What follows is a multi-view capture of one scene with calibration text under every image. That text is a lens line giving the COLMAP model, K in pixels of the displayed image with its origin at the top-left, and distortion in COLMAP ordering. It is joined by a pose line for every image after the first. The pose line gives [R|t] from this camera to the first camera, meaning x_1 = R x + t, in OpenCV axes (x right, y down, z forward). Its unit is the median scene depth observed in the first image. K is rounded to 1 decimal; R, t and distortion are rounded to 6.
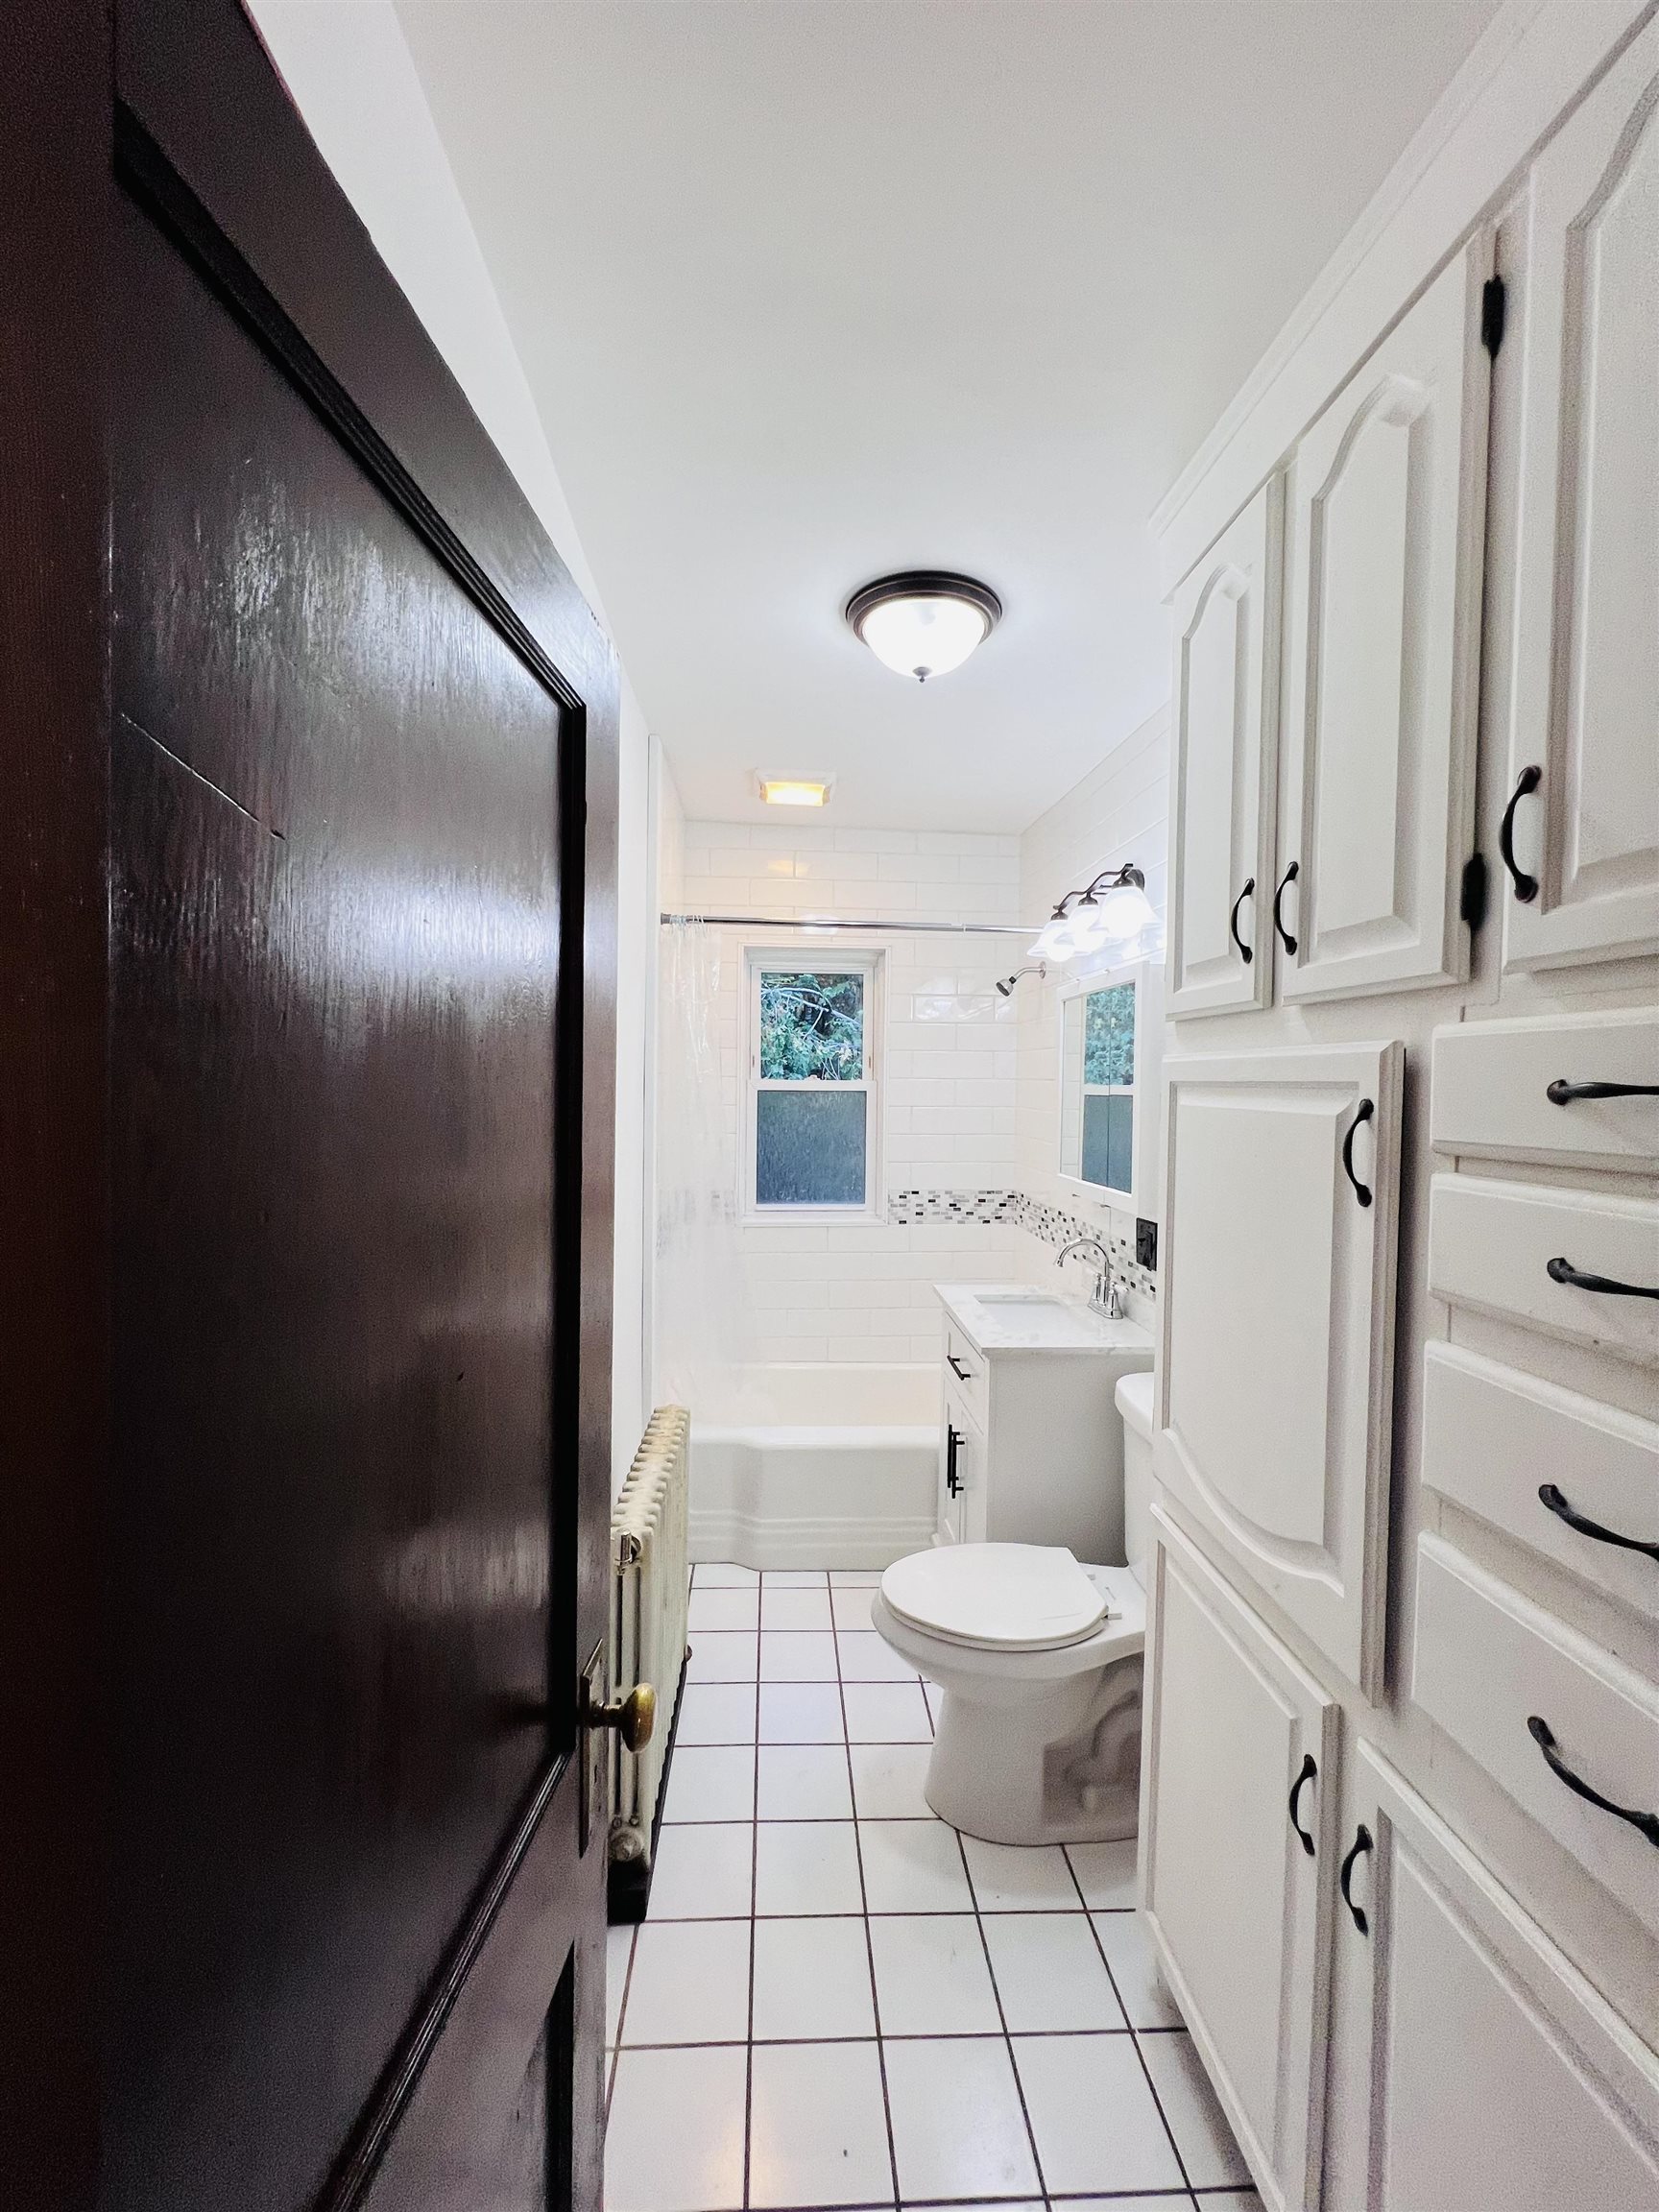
lens RADIAL K [[881.7, 0, 822.7], [0, 881.7, 1101.9], [0, 0, 1]] dist [-0.002355, 0.000738]
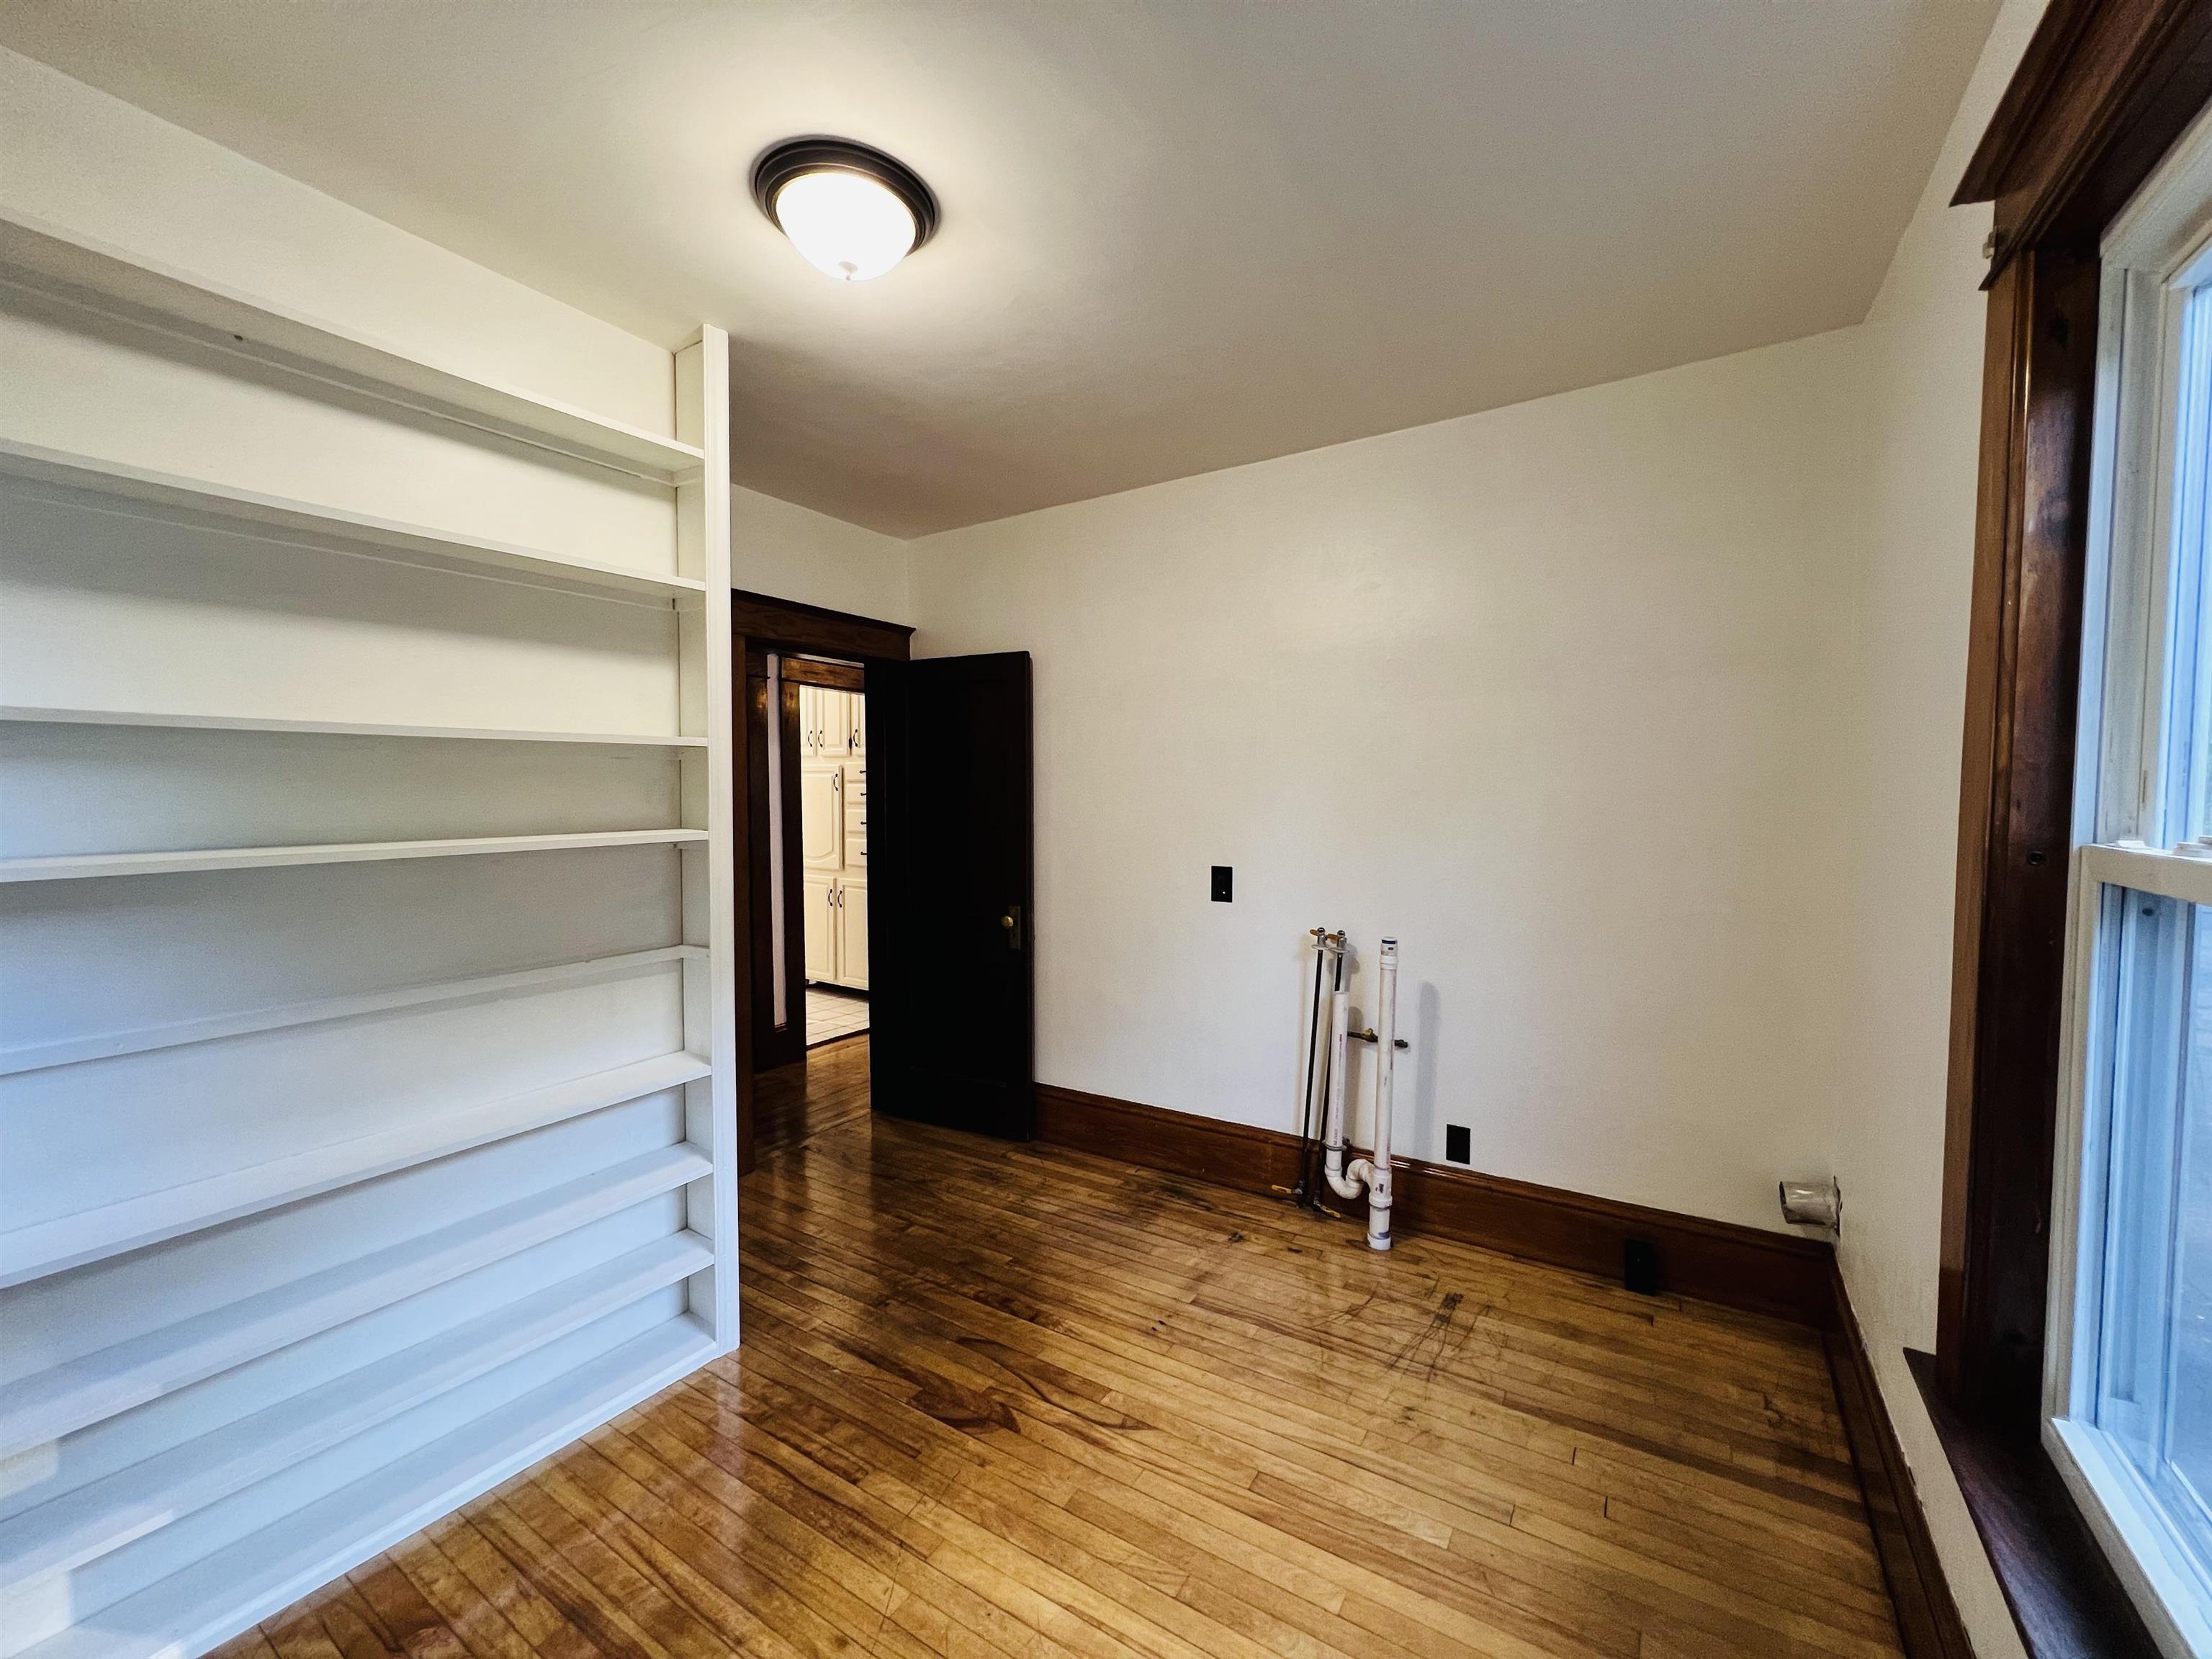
lens RADIAL K [[881.7, 0, 1109.6], [0, 881.7, 828.2], [0, 0, 1]] dist [-0.002355, 0.000738]
pose [[0.579218, -0.048021, 0.813757, -1.932343], [0.025384, 0.998842, 0.040875, 0.102920], [-0.814777, -0.003020, 0.579766, -2.411781]]
